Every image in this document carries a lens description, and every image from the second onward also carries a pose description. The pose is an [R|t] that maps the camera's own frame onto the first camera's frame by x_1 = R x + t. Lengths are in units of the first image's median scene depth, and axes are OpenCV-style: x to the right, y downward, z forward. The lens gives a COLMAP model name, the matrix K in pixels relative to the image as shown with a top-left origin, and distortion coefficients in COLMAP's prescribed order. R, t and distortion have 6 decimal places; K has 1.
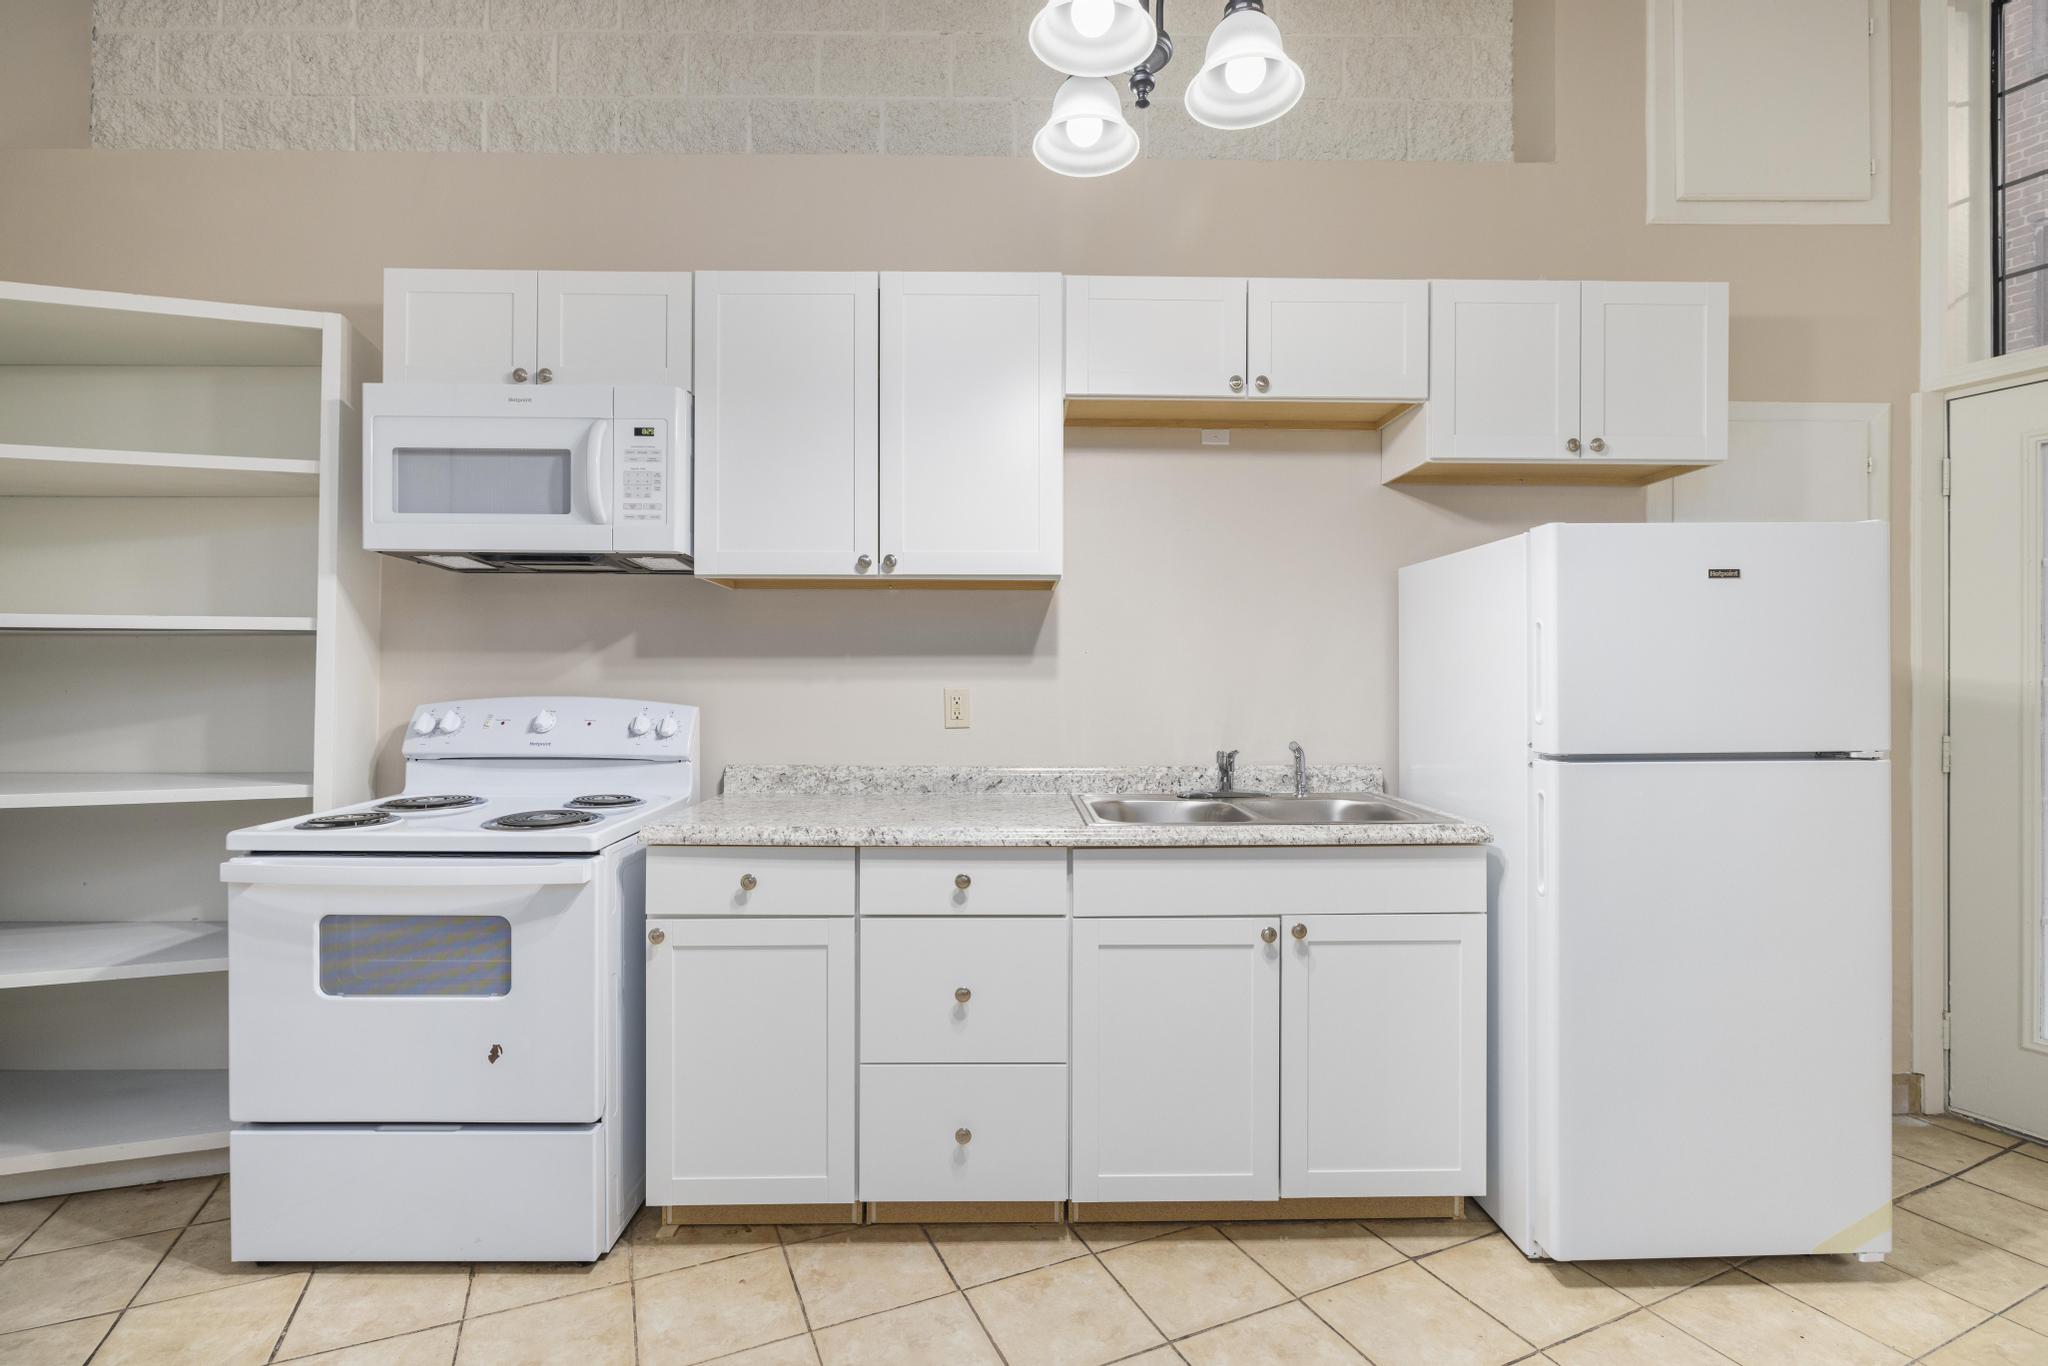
lens RADIAL K [[937.9, 0, 1020.7], [0, 937.9, 679.9], [0, 0, 1]] dist [-0.008019, 0.000402]
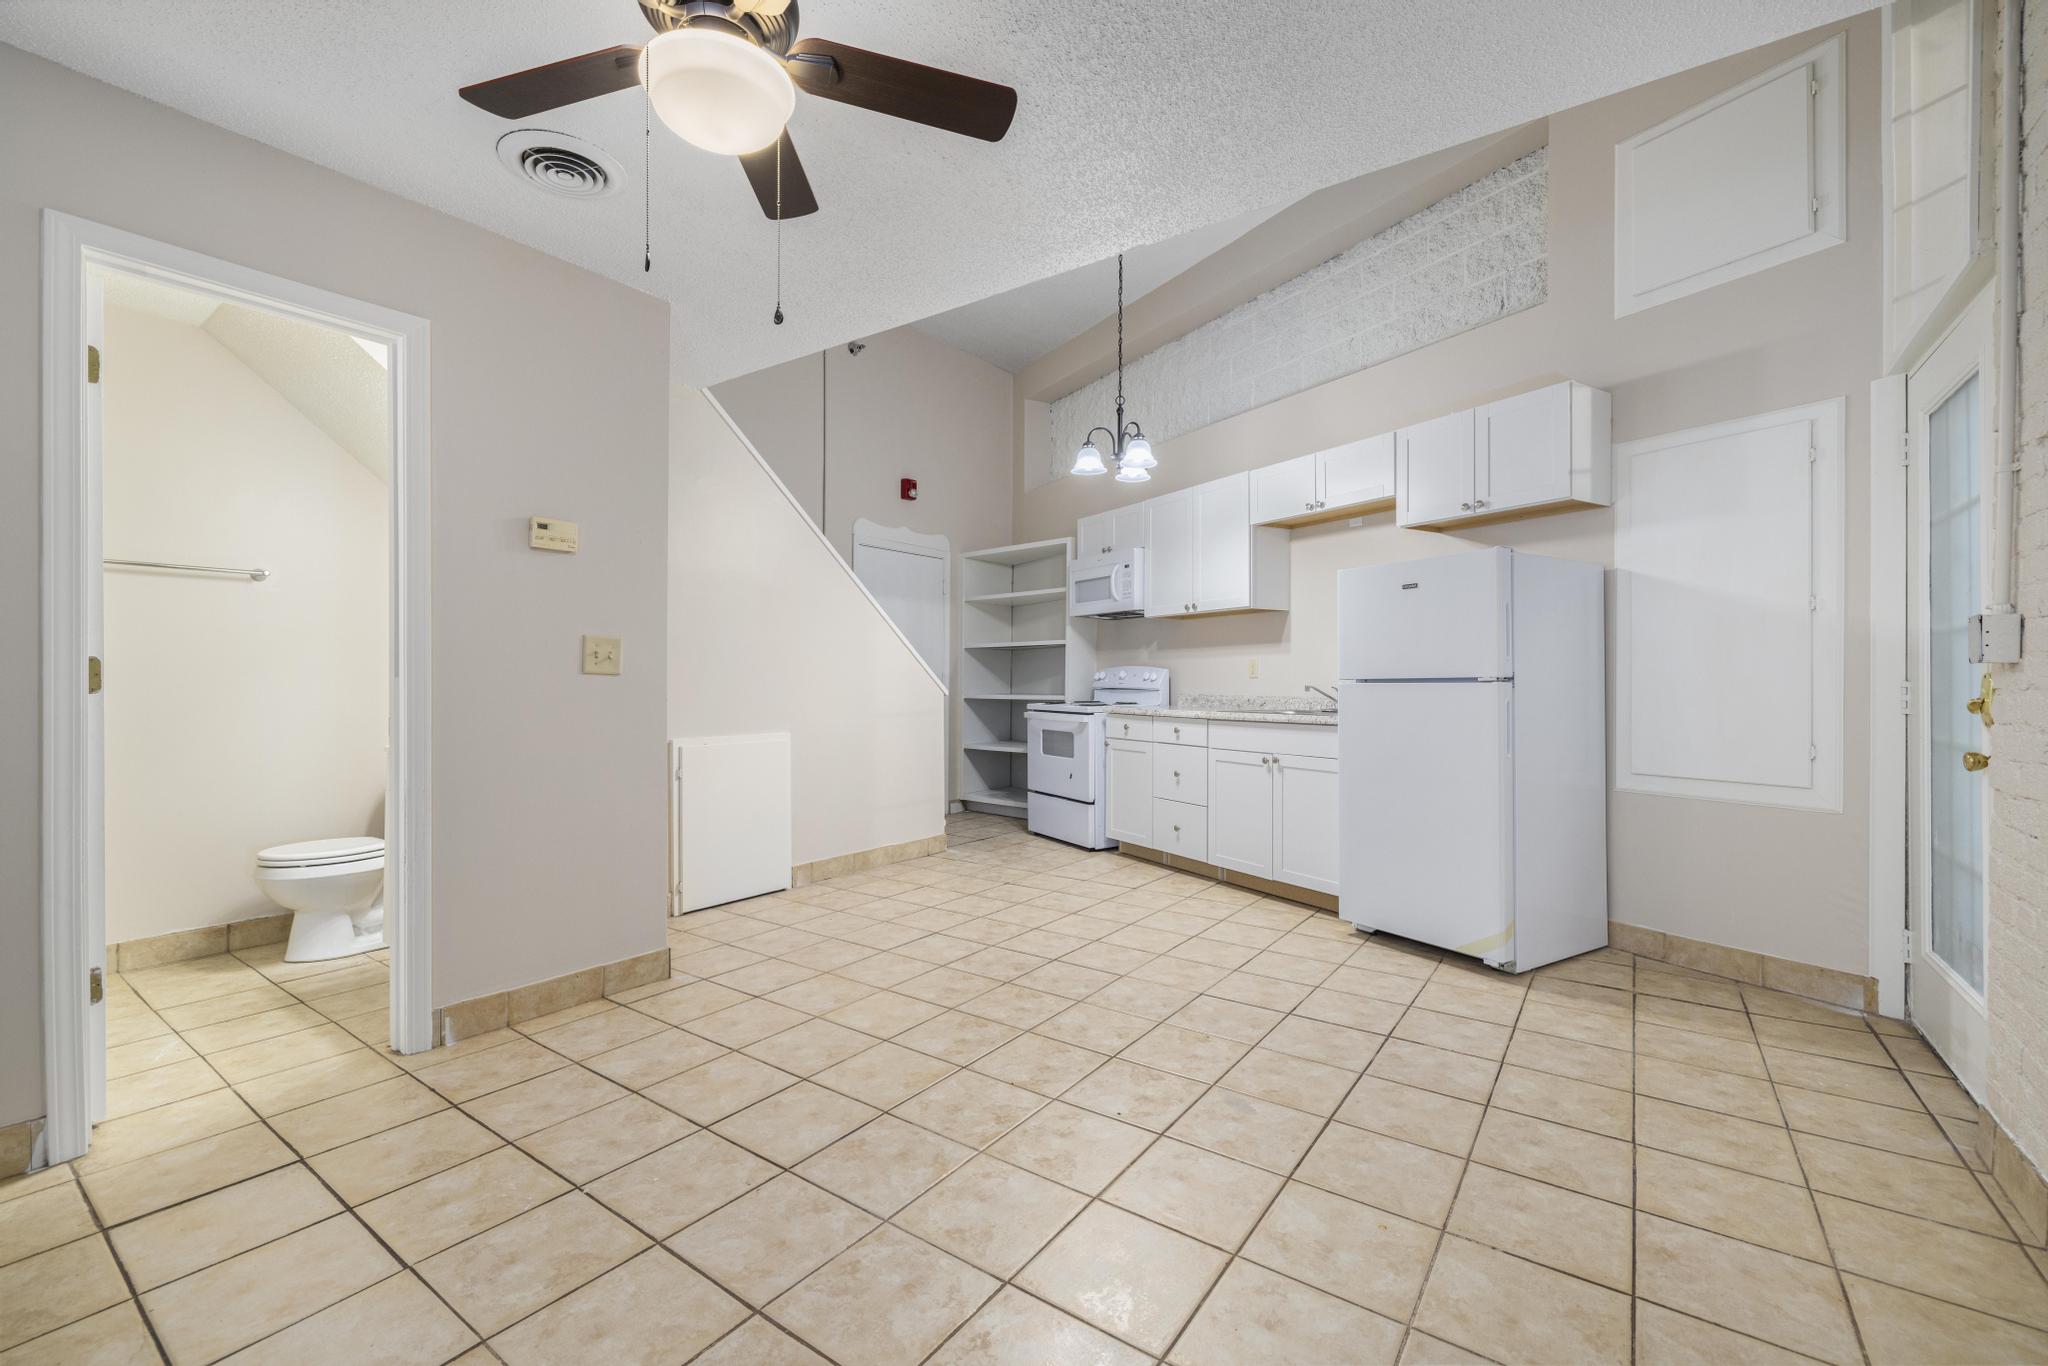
lens RADIAL K [[864.1, 0, 1015.7], [0, 864.1, 672.5], [0, 0, 1]] dist [0.002975, -0.000198]
pose [[0.494052, -0.010681, -0.869367, 1.573421], [-0.002864, 0.999899, -0.013913, 0.076828], [0.869428, 0.009363, 0.493971, -0.504460]]
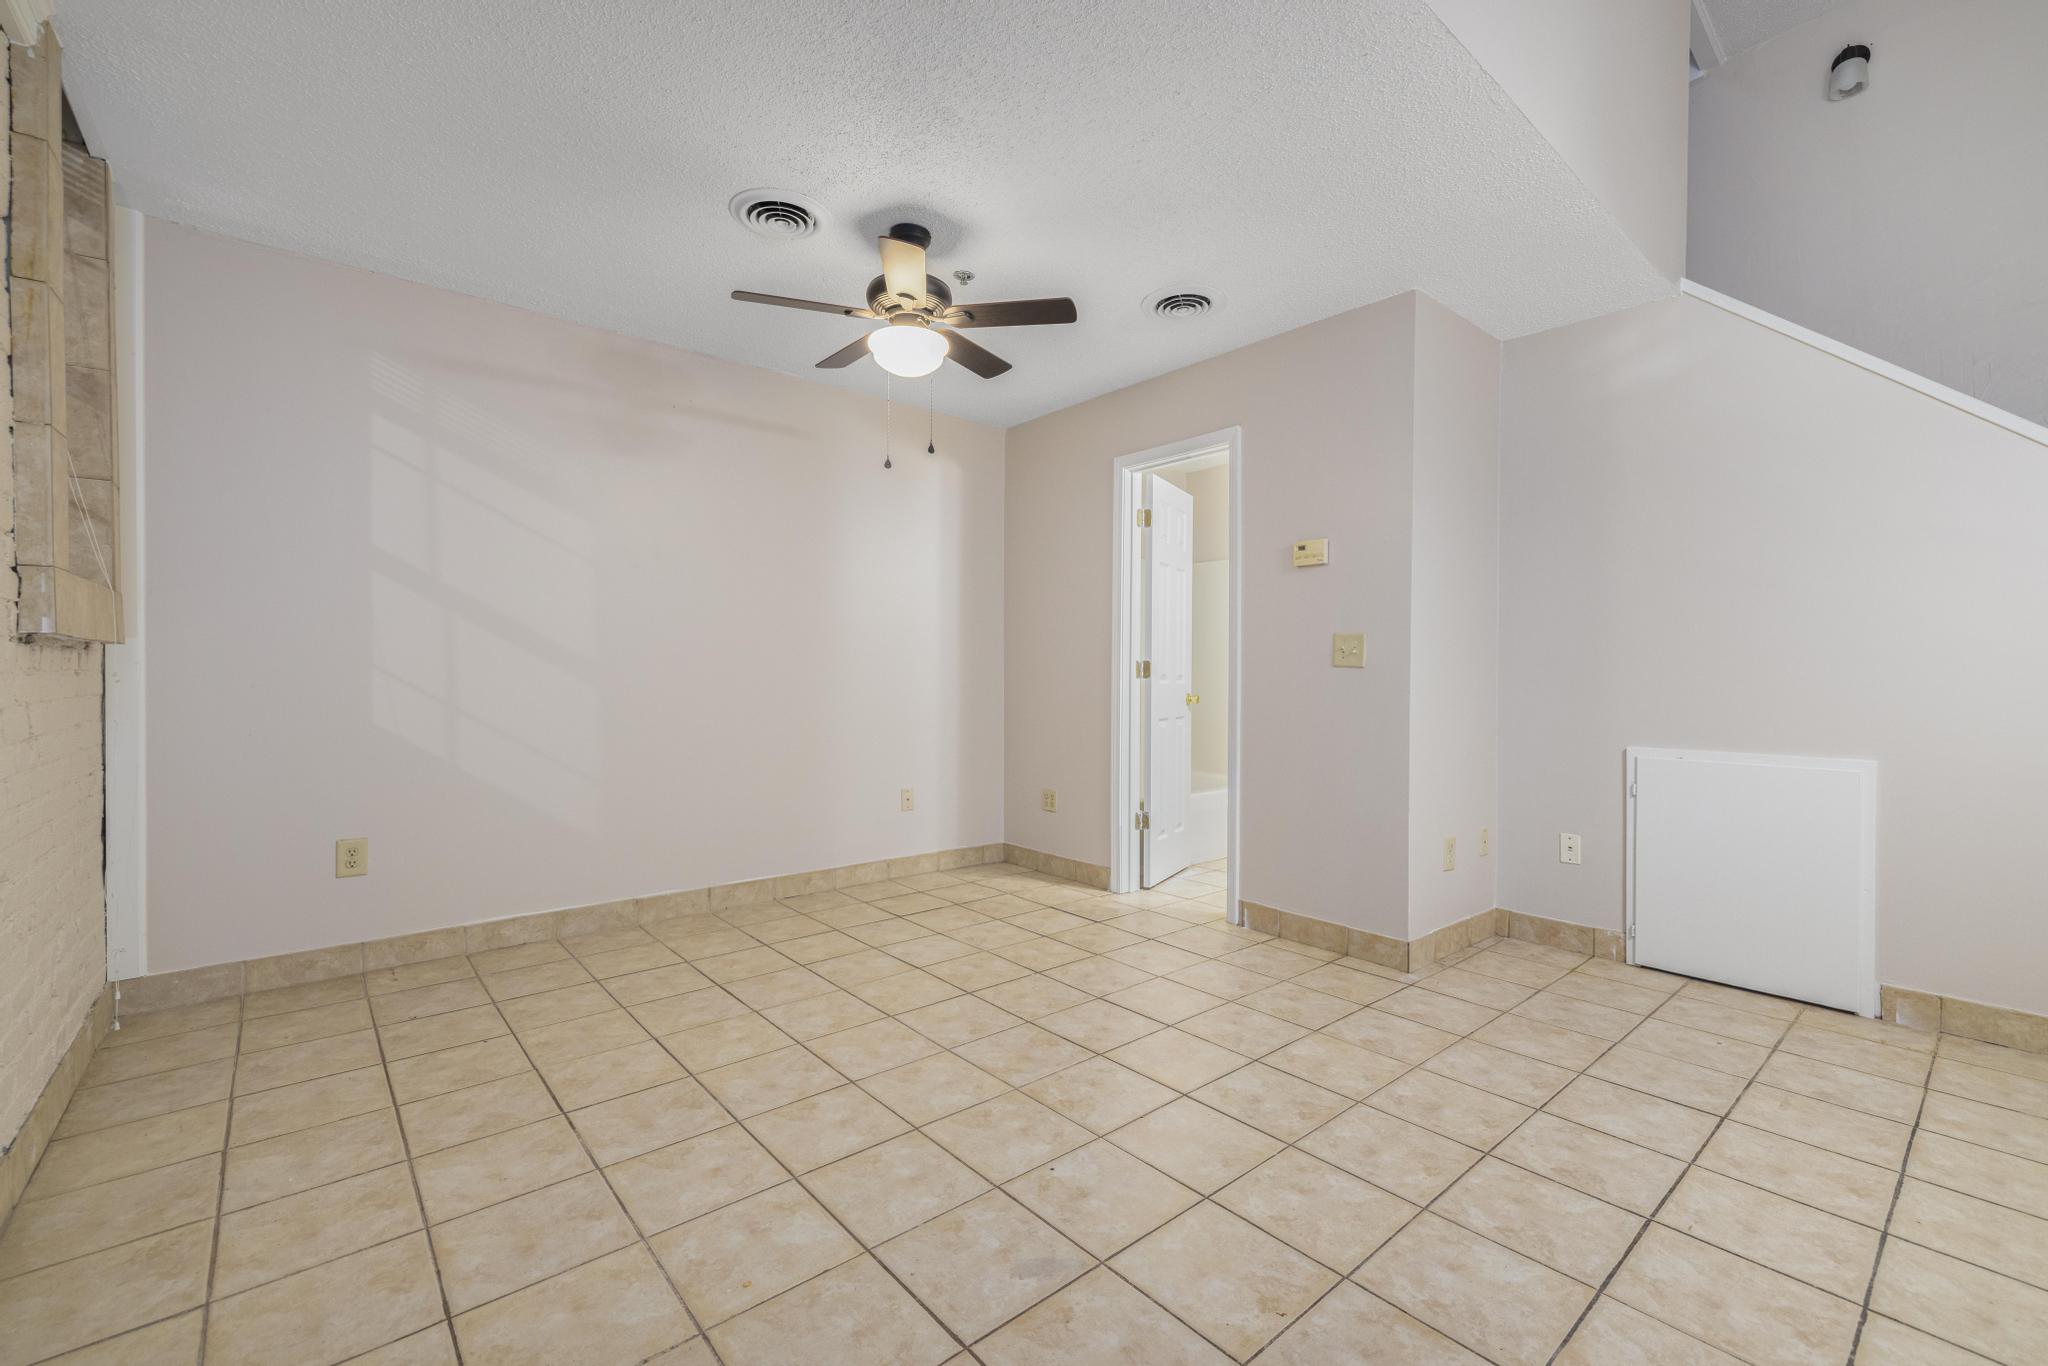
lens RADIAL K [[864.1, 0, 1038.7], [0, 864.1, 679.2], [0, 0, 1]] dist [0.002975, -0.000198]
pose [[-0.958457, -0.006994, -0.285151, 1.058612], [-0.010084, 0.999905, 0.009368, 0.074392], [0.285059, 0.011855, -0.958437, 0.822592]]
